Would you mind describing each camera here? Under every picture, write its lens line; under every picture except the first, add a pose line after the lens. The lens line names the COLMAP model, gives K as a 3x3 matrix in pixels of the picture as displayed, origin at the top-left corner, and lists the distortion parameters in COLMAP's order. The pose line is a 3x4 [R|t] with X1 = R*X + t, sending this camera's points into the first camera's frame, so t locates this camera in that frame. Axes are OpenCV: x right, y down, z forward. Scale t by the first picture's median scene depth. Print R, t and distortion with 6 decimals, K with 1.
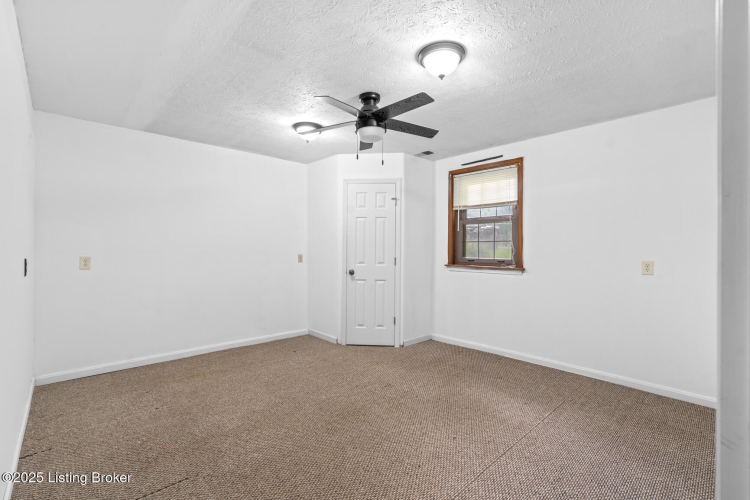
lens RADIAL K [[338.9, 0, 375.7], [0, 338.9, 248.0], [0, 0, 1]] dist [-0.013369, 0.003466]
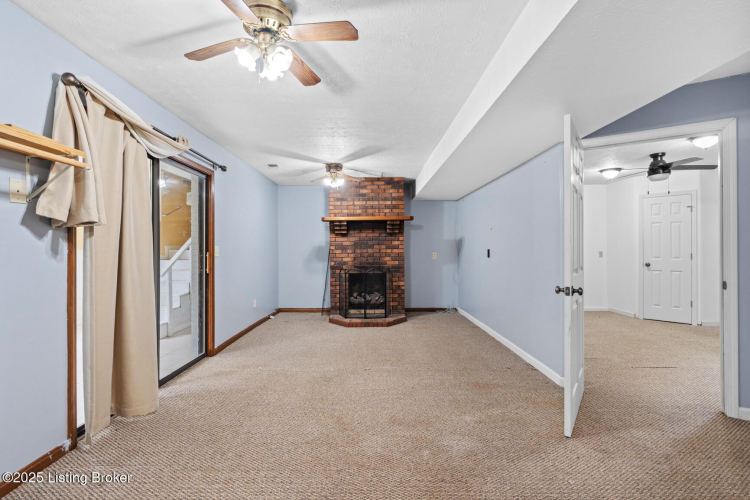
lens RADIAL K [[355.7, 0, 375.3], [0, 355.7, 246.8], [0, 0, 1]] dist [-0.000491, 0.000414]
pose [[0.738970, -0.009971, -0.673664, 0.080208], [0.006031, 0.999948, -0.008185, 0.007848], [0.673711, 0.001985, 0.738992, -0.757949]]
